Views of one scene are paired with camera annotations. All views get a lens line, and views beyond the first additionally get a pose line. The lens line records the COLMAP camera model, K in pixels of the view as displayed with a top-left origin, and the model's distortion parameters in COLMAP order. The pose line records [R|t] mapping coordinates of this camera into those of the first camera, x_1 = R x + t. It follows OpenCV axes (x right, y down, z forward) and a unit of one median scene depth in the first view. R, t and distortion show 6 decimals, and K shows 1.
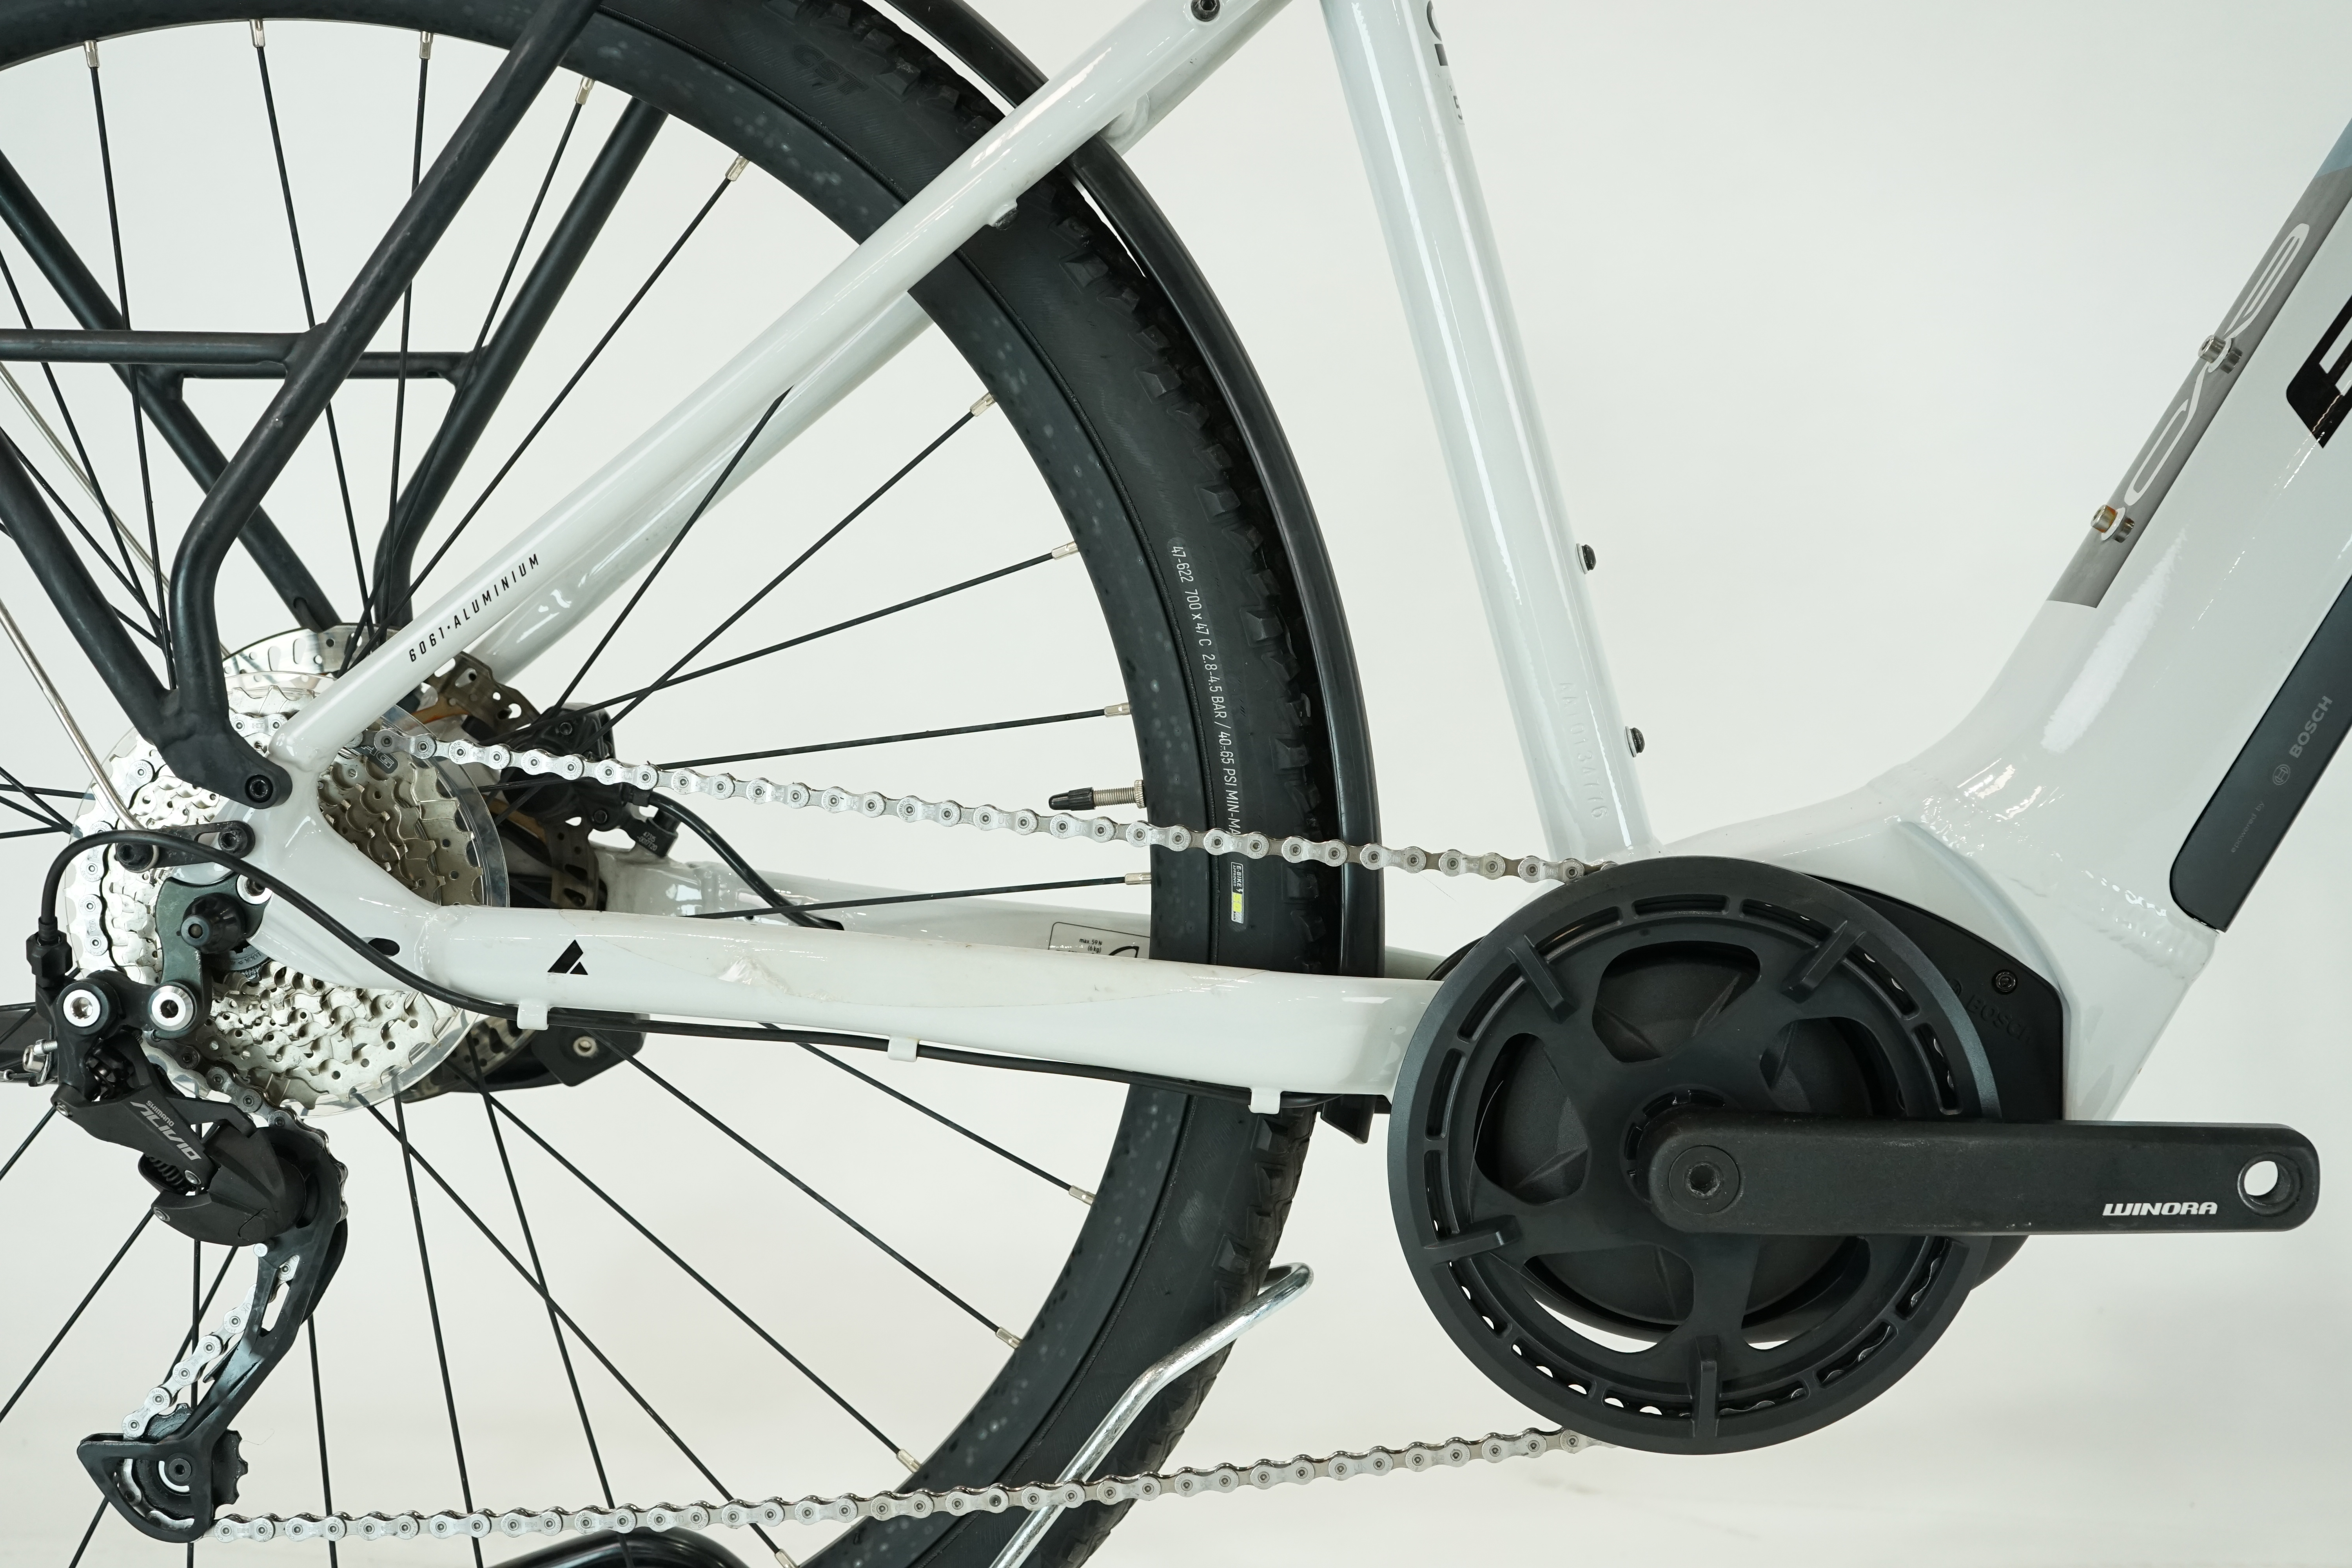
lens RADIAL K [[2676.1, 0, 1175.9], [0, 2676.1, 774.7], [0, 0, 1]] dist [0.007709, 0.000000]
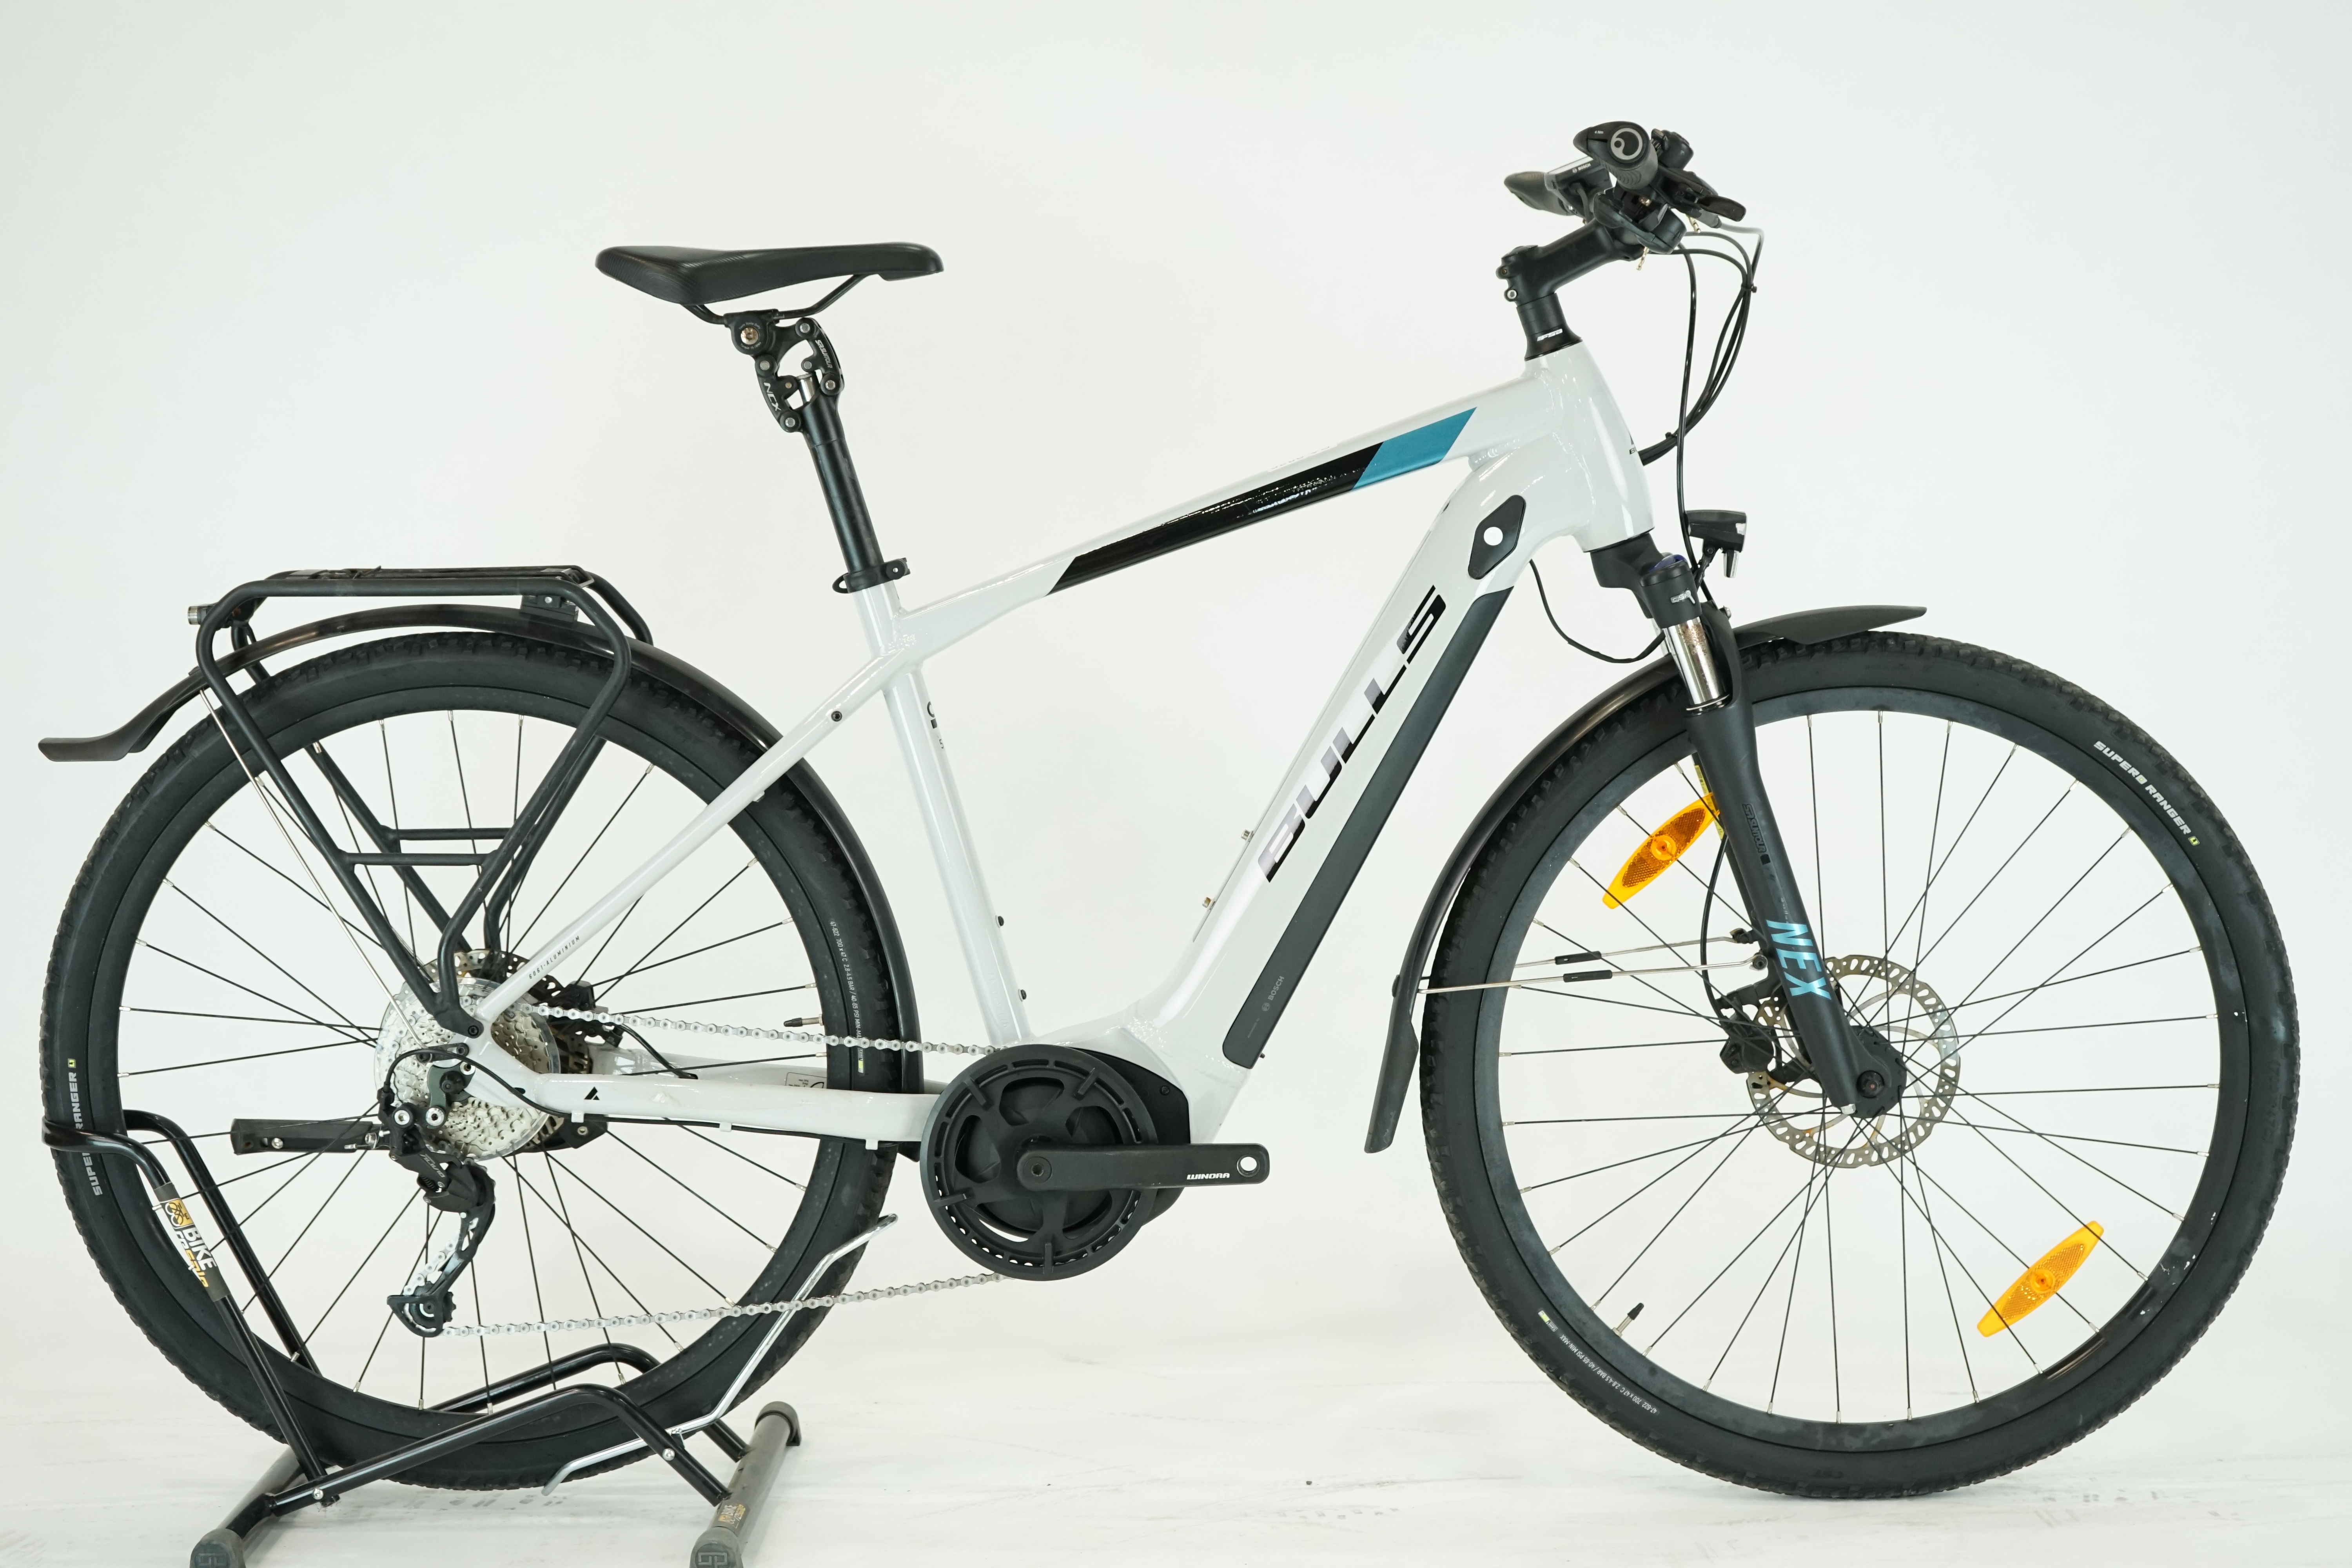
lens RADIAL K [[4104.2, 0, 1177.4], [0, 4104.2, 790.1], [0, 0, 1]] dist [-0.018918, 0.000000]
pose [[0.999355, -0.019830, 0.029925, 0.206921], [0.019510, 0.999750, 0.010942, -0.241239], [-0.030135, -0.010351, 0.999492, -2.787780]]
